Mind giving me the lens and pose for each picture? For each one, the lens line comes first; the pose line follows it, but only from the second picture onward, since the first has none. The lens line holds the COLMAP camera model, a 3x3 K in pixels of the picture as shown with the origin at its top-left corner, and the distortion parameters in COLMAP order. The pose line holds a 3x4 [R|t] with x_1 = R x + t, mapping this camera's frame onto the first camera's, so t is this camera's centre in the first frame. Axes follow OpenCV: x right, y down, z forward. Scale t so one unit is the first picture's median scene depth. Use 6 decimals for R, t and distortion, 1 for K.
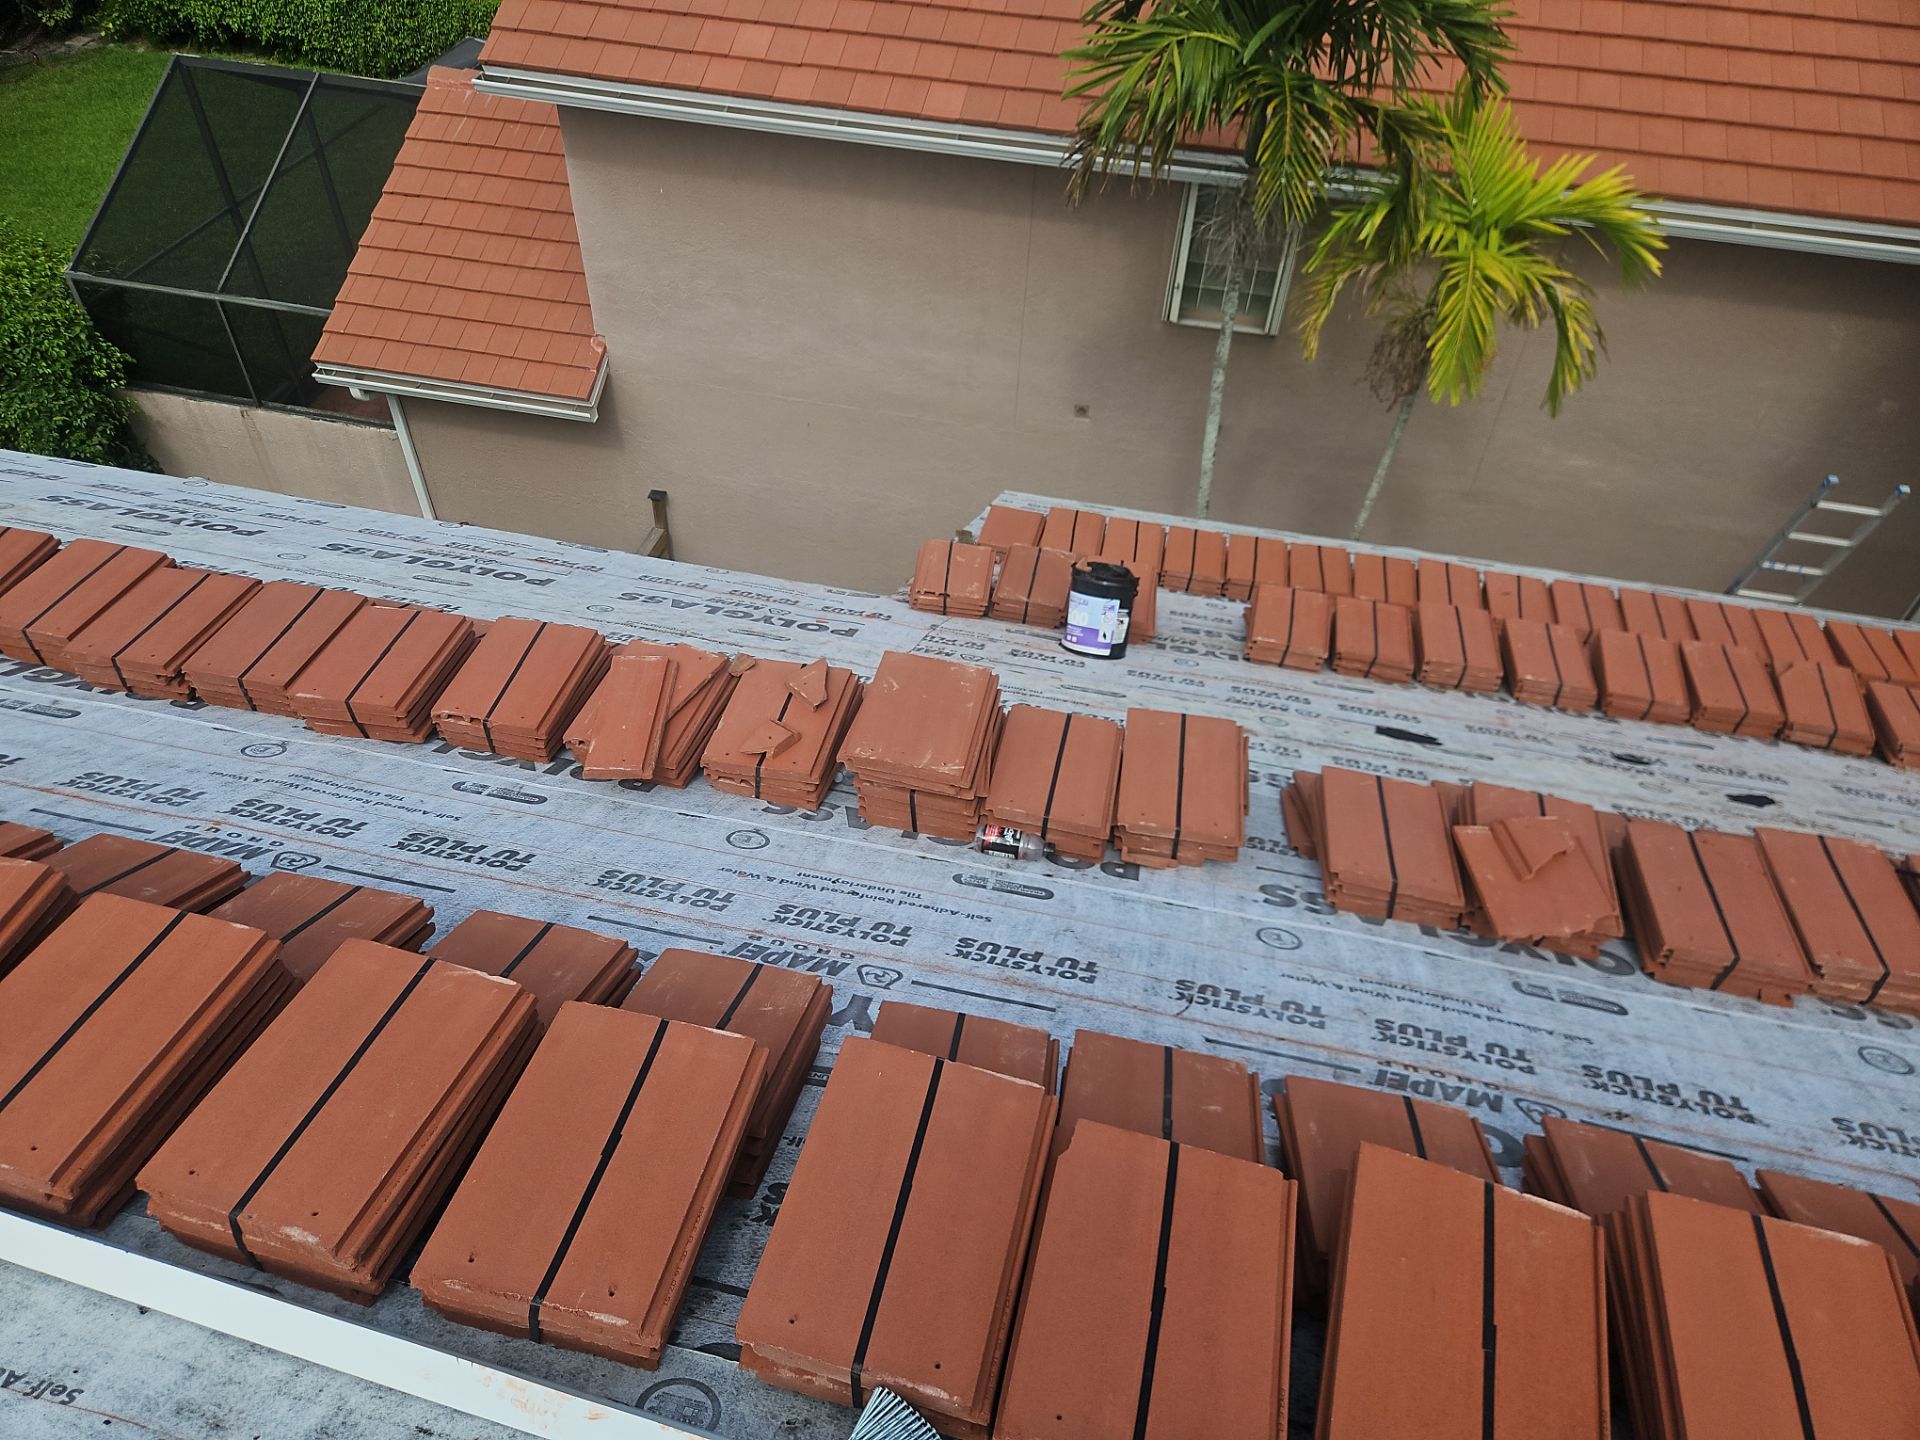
lens RADIAL K [[1181.8, 0, 955.9], [0, 1181.8, 665.3], [0, 0, 1]] dist [0.021156, -0.035634]
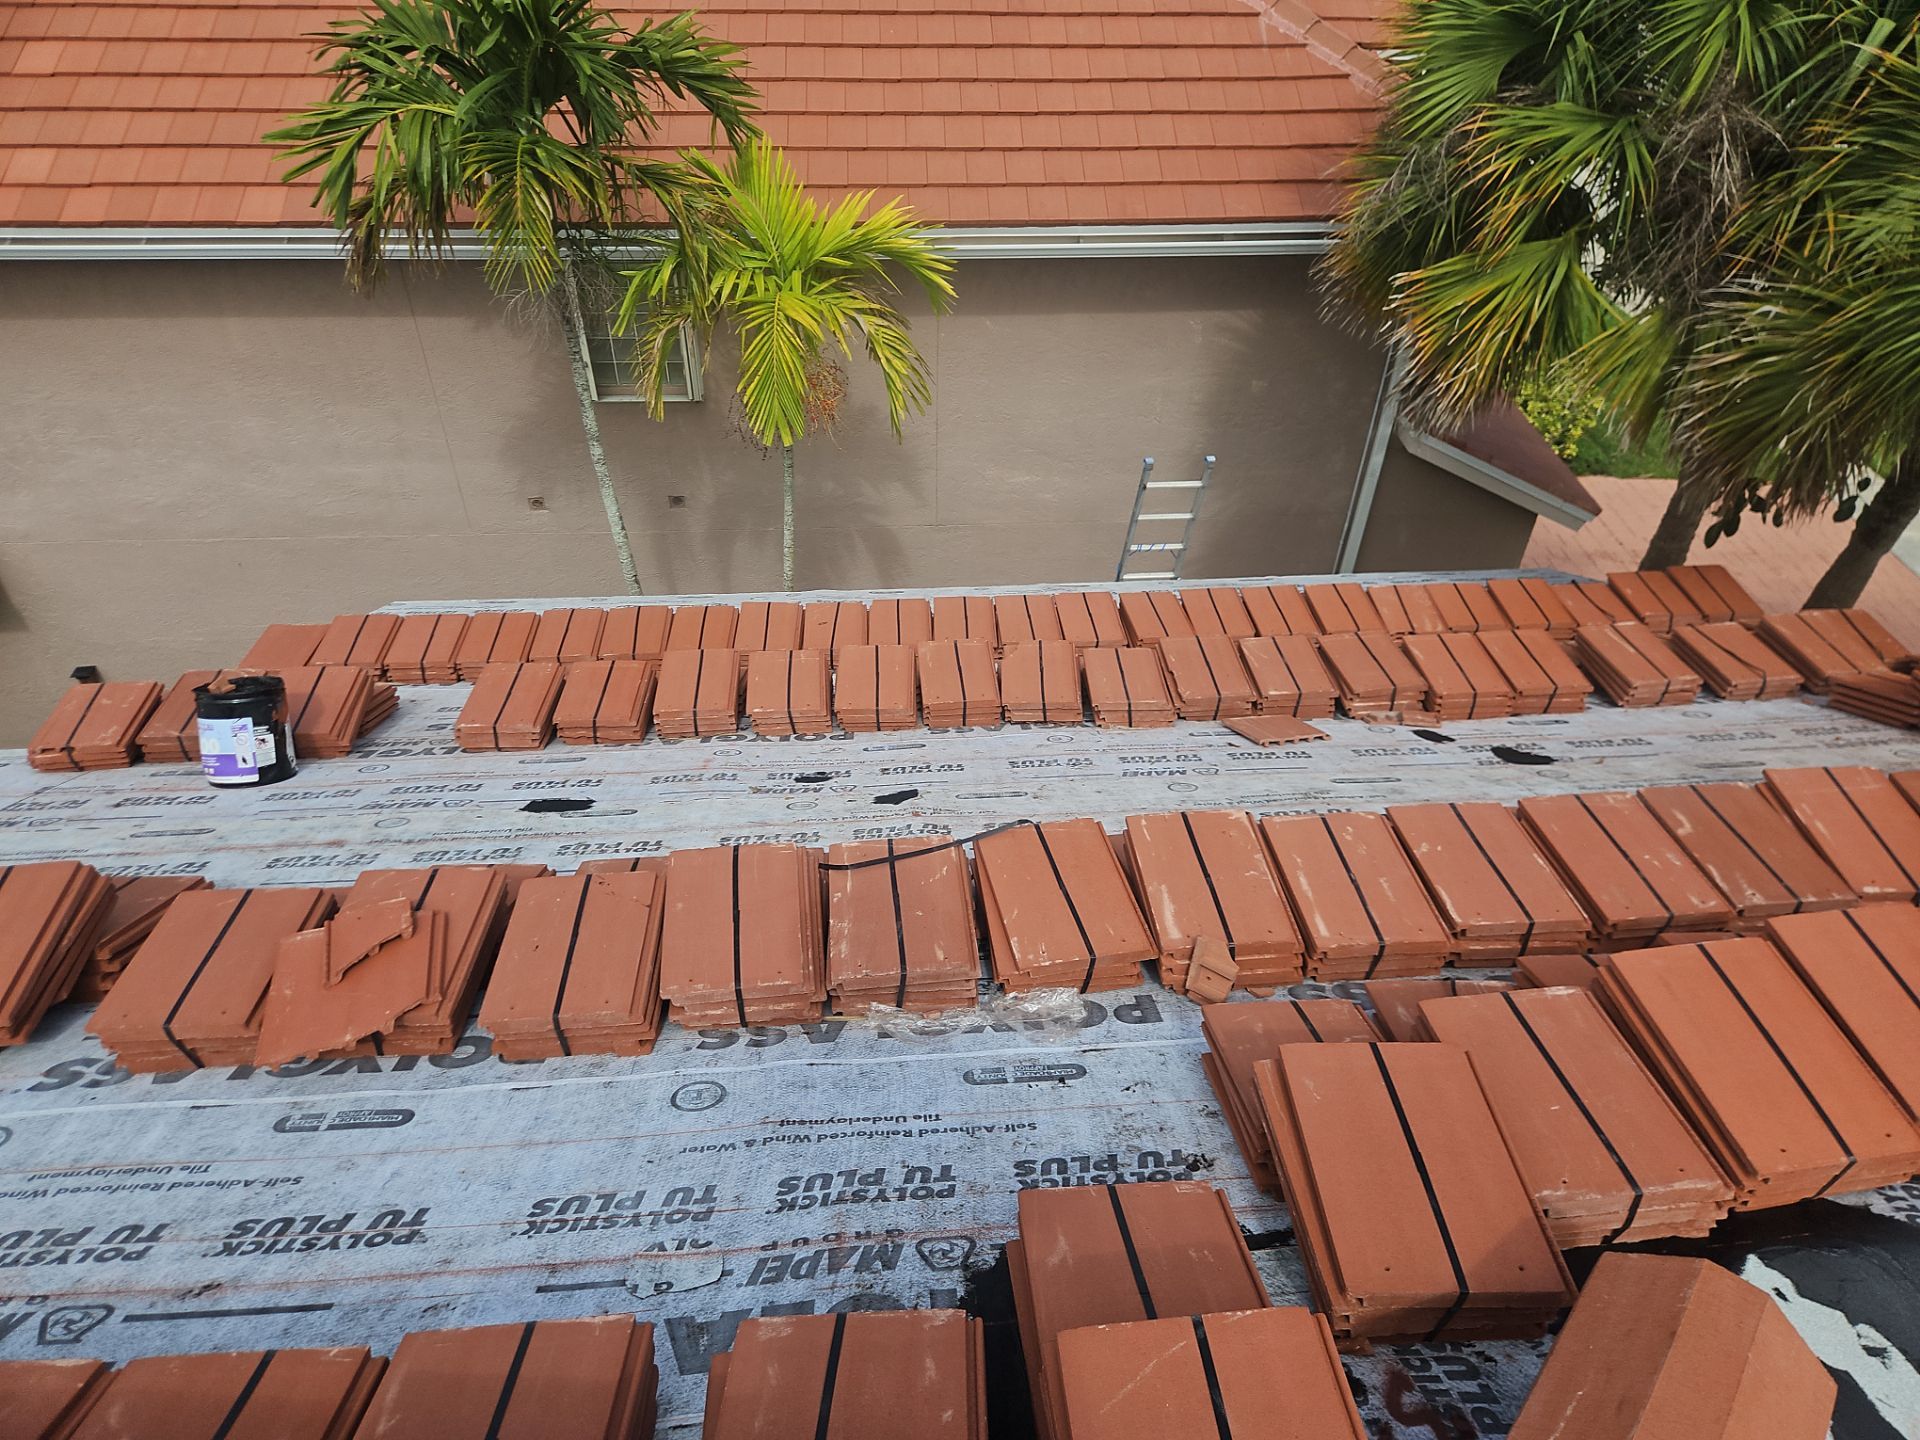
lens RADIAL K [[1181.8, 0, 955.9], [0, 1181.8, 665.3], [0, 0, 1]] dist [0.021156, -0.035634]
pose [[0.956004, -0.186811, 0.226182, 0.298202], [0.201112, 0.978680, -0.041719, 0.032948], [-0.213566, 0.085371, 0.973191, 0.012975]]
